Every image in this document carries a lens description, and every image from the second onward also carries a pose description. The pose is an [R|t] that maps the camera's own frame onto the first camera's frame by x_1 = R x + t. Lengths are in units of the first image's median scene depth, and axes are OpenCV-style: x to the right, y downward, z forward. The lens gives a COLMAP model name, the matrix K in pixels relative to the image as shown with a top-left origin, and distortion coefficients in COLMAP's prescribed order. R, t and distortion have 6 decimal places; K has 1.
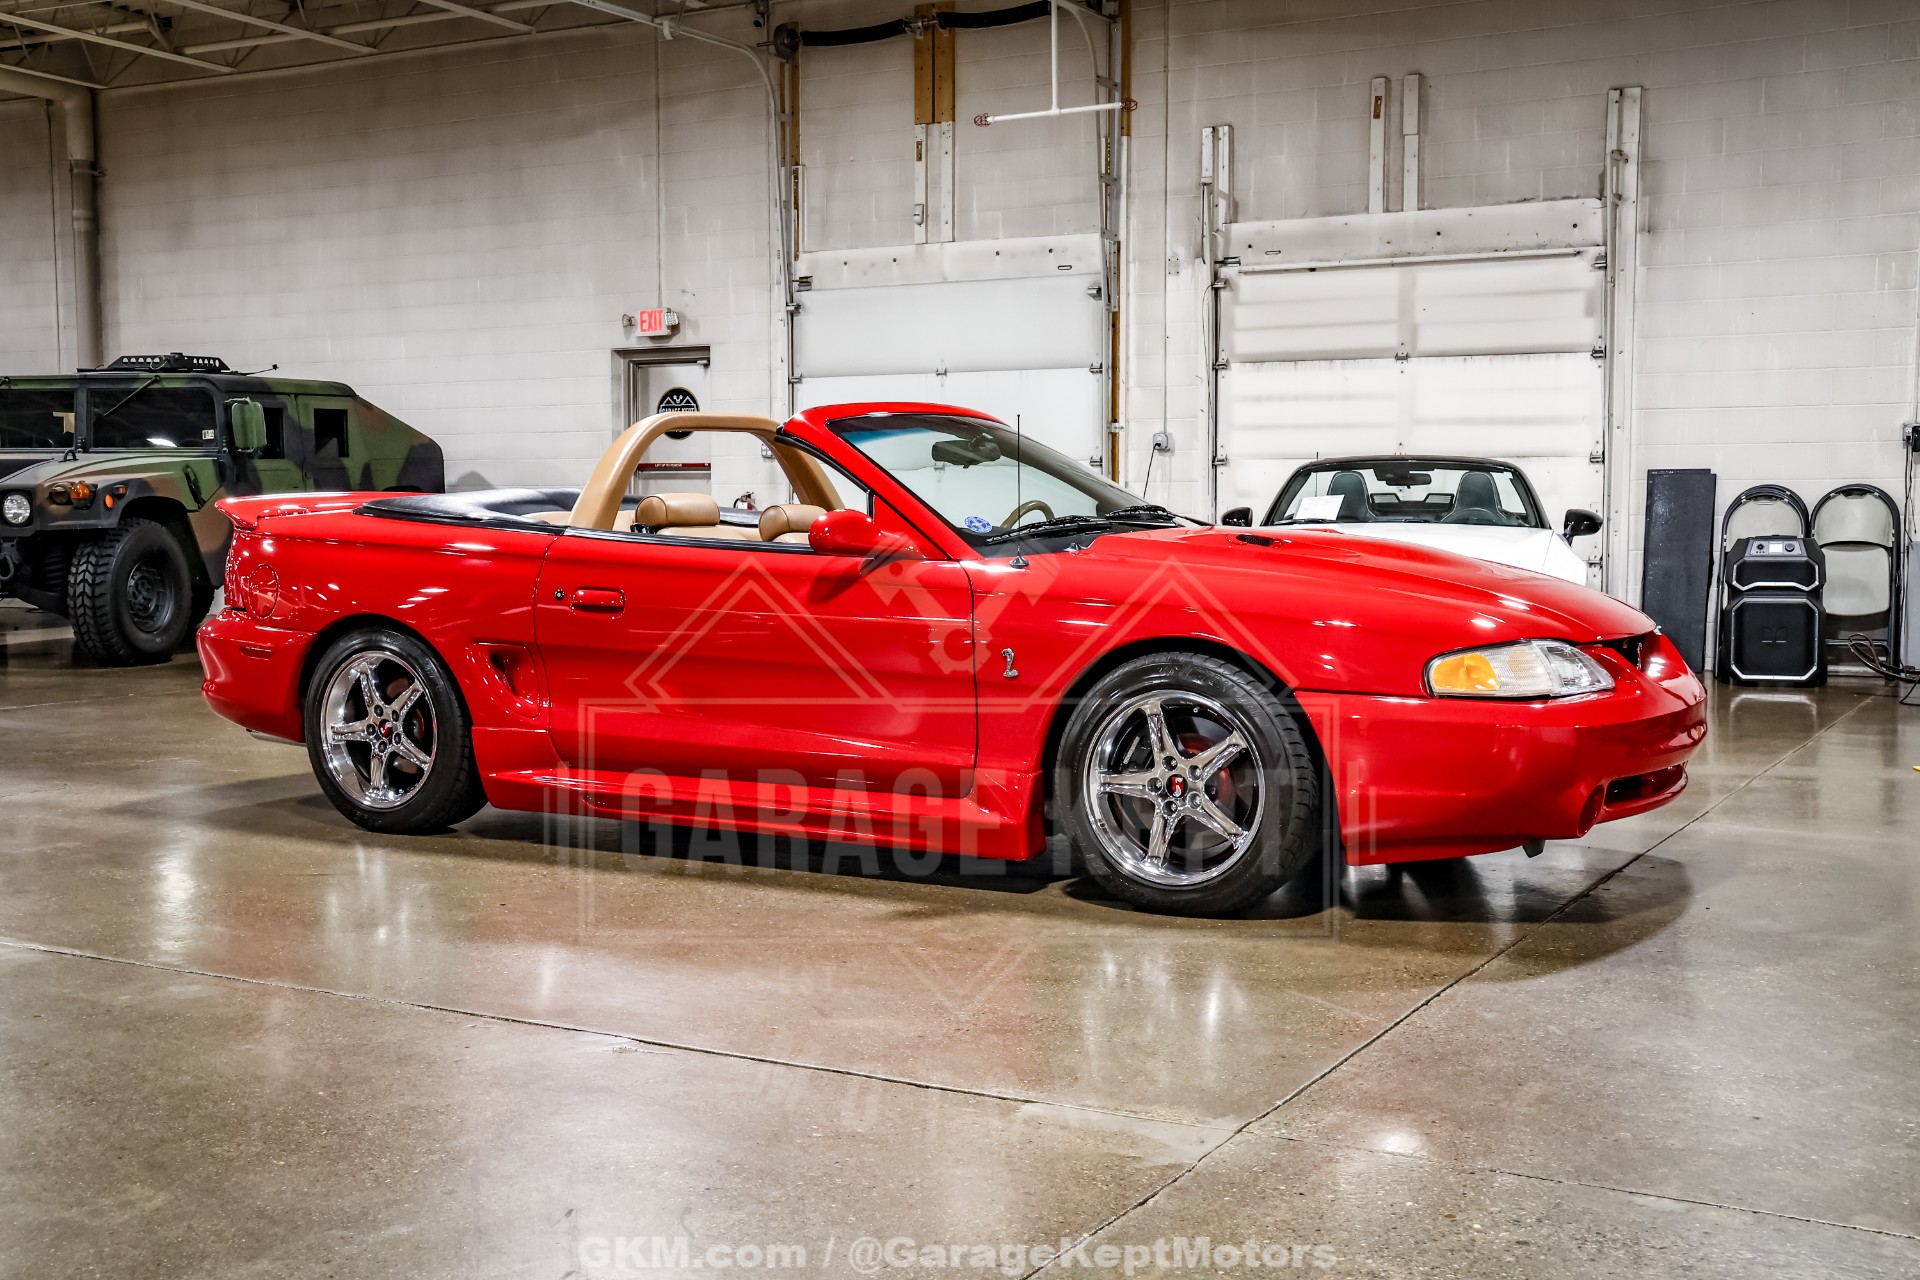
lens RADIAL K [[2109.8, 0, 933.2], [0, 2109.8, 639.6], [0, 0, 1]] dist [-0.031312, 0.236394]
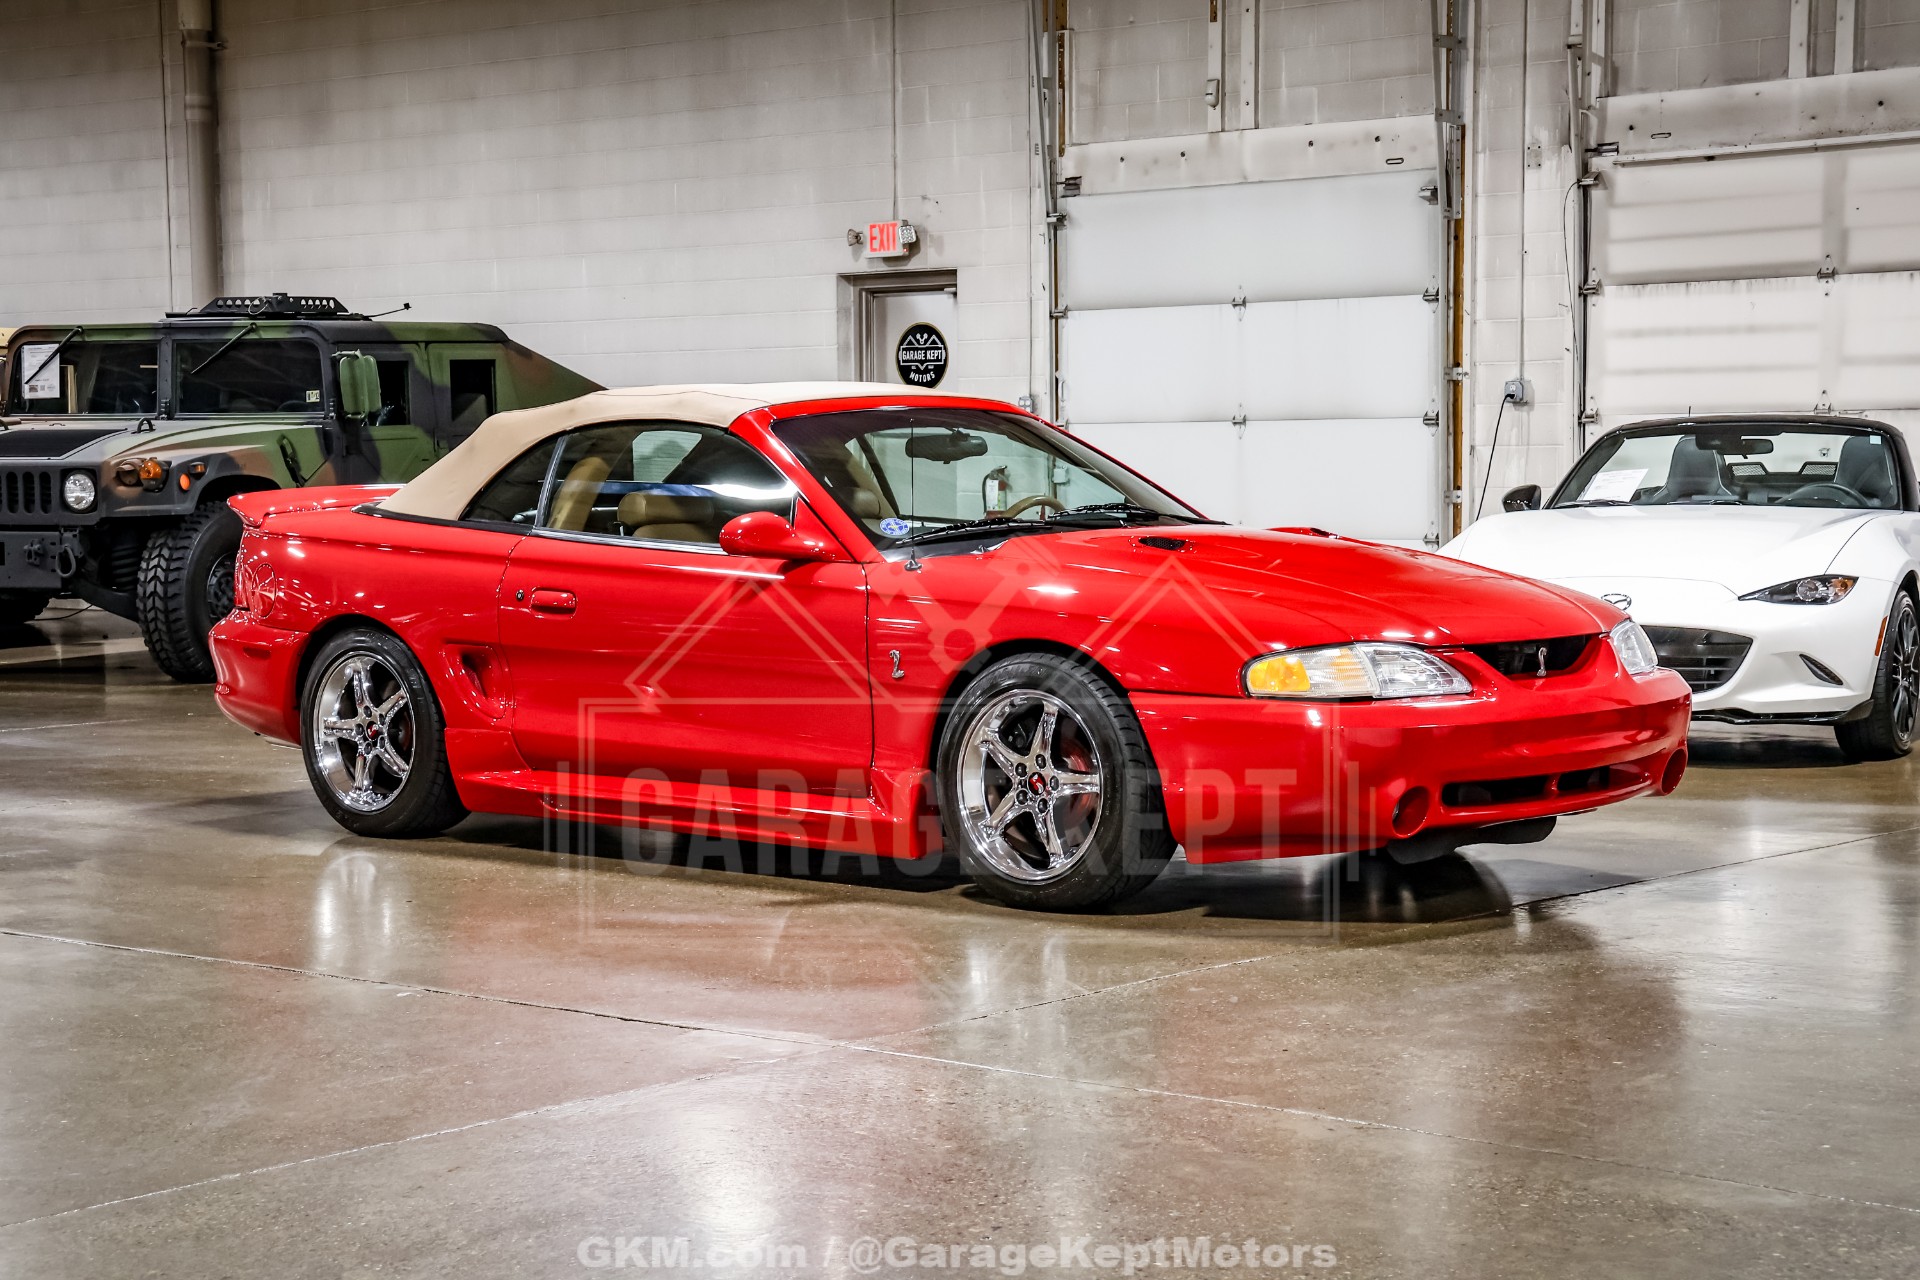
lens RADIAL K [[3282.2, 0, 947.3], [0, 3282.2, 646.6], [0, 0, 1]] dist [0.111912, 1.063041]
pose [[0.982385, 0.003448, -0.186834, 0.130468], [-0.004316, 0.999982, -0.004241, 0.002692], [0.186816, 0.004972, 0.982382, -0.194155]]
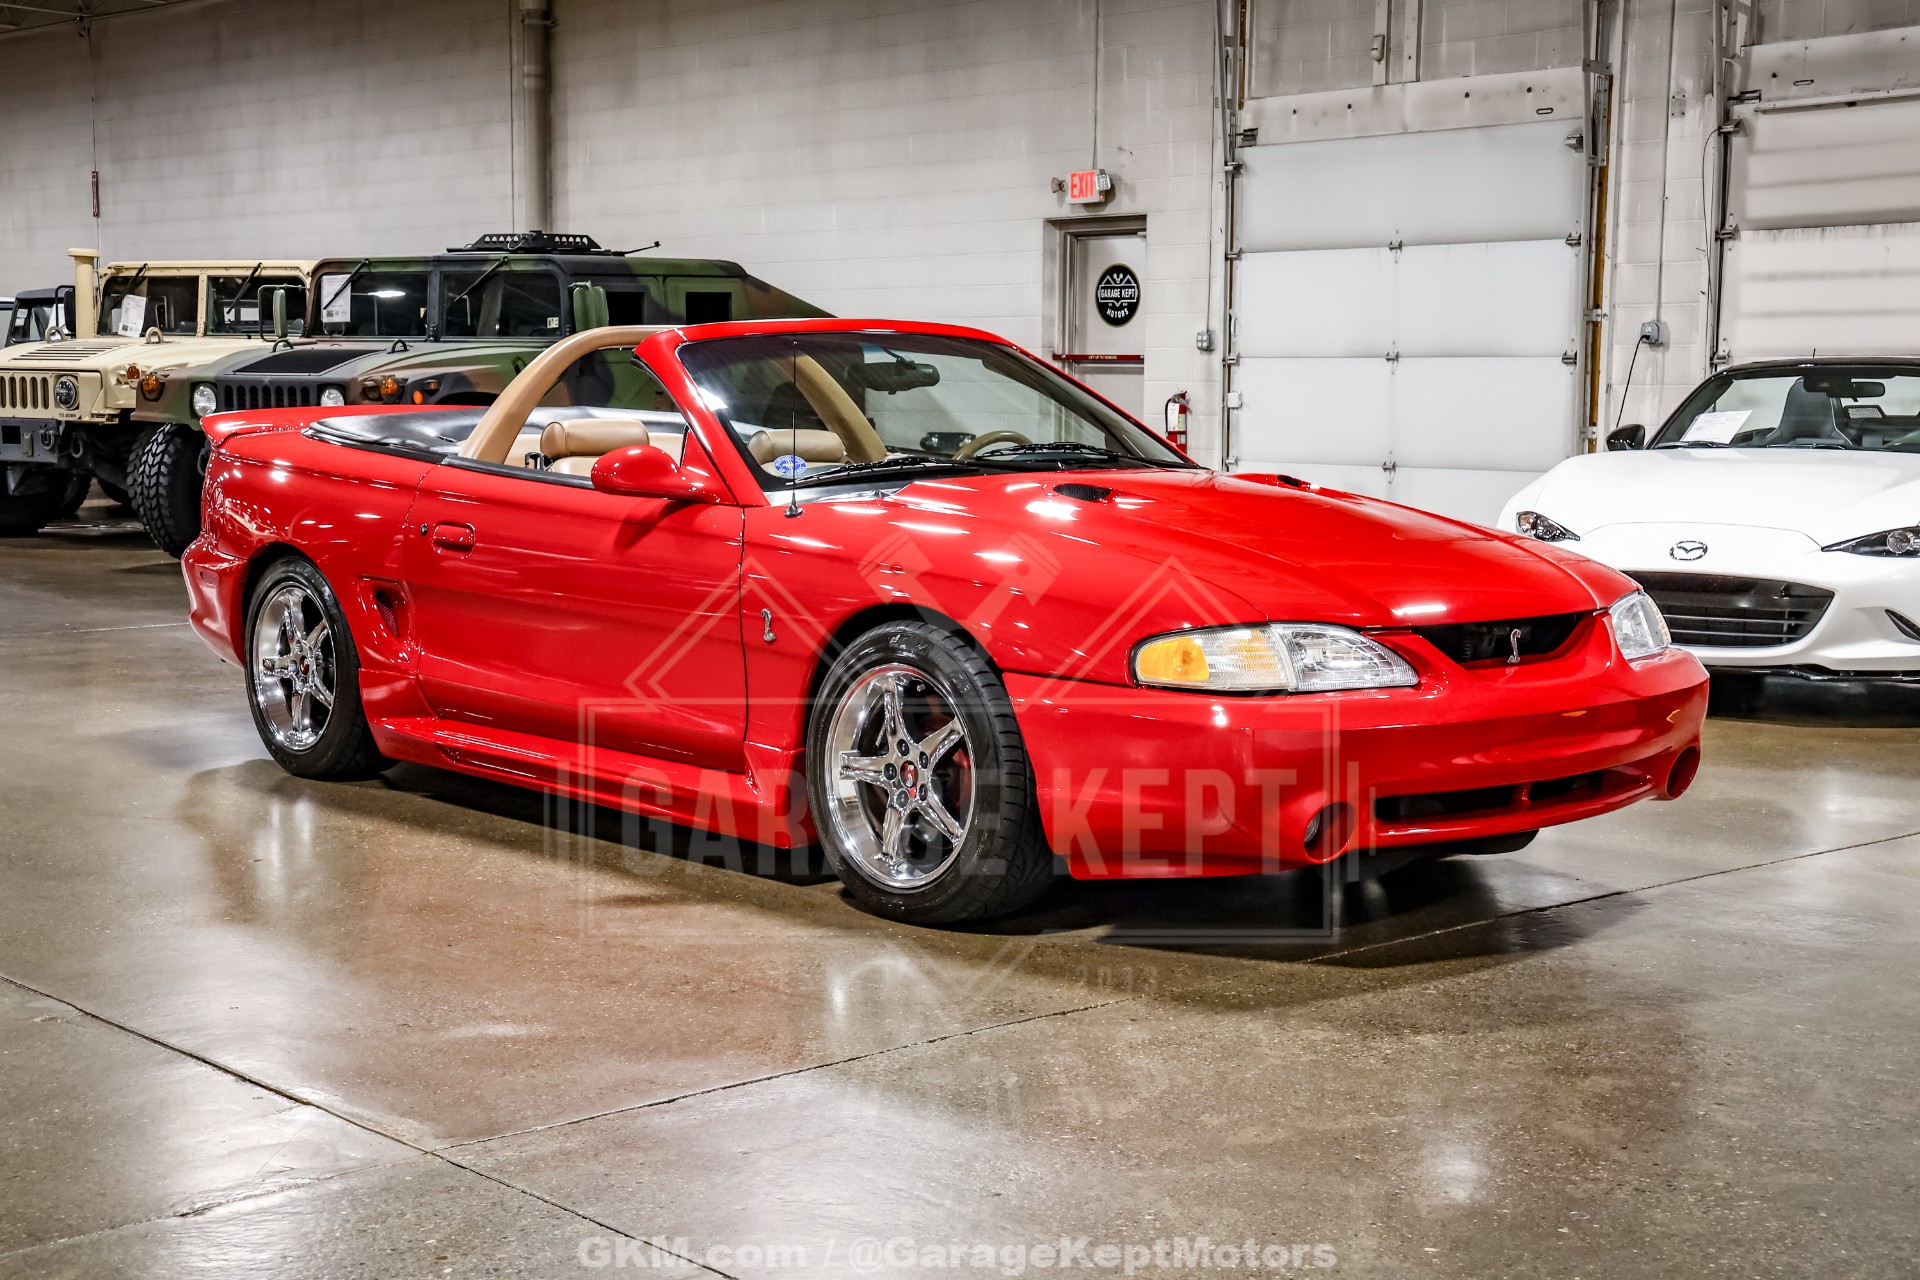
lens RADIAL K [[2576.0, 0, 964.7], [0, 2576.0, 638.9], [0, 0, 1]] dist [0.009692, 0.617053]
pose [[0.951524, 0.040045, -0.304955, 0.164965], [-0.029605, 0.998809, 0.038785, -0.010250], [0.306145, -0.027877, 0.951577, 0.002136]]
